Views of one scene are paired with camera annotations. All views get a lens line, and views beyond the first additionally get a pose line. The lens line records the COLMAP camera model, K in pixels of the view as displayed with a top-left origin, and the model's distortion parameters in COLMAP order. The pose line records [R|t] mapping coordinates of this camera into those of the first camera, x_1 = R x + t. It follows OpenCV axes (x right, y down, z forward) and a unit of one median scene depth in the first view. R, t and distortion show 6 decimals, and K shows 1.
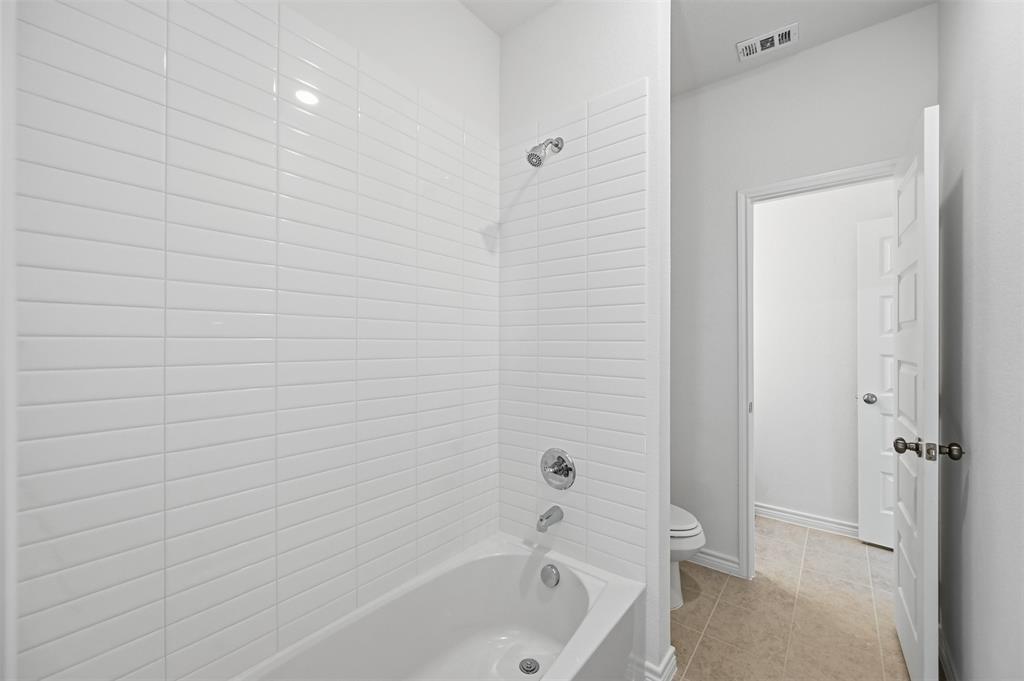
lens RADIAL K [[406.7, 0, 513.8], [0, 406.7, 340.5], [0, 0, 1]] dist [-0.001831, -0.000077]
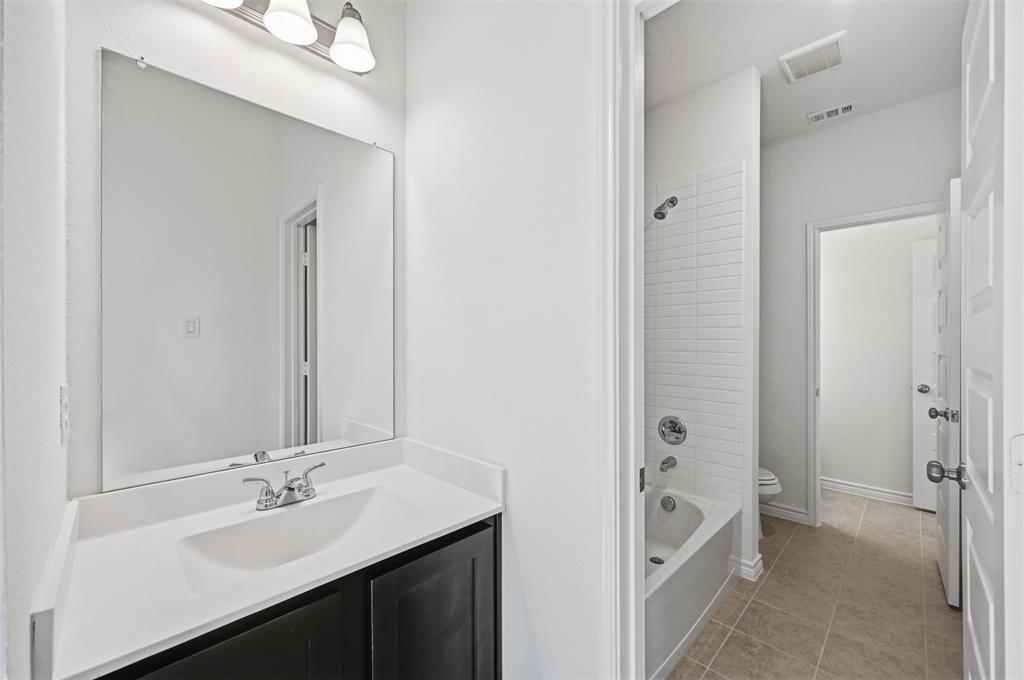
lens RADIAL K [[406.7, 0, 507.4], [0, 406.7, 342.1], [0, 0, 1]] dist [-0.001831, -0.000077]
pose [[0.993824, 0.002215, -0.110949, -0.280926], [-0.002037, 0.999996, 0.001714, 0.006680], [0.110952, -0.001477, 0.993825, -0.433677]]
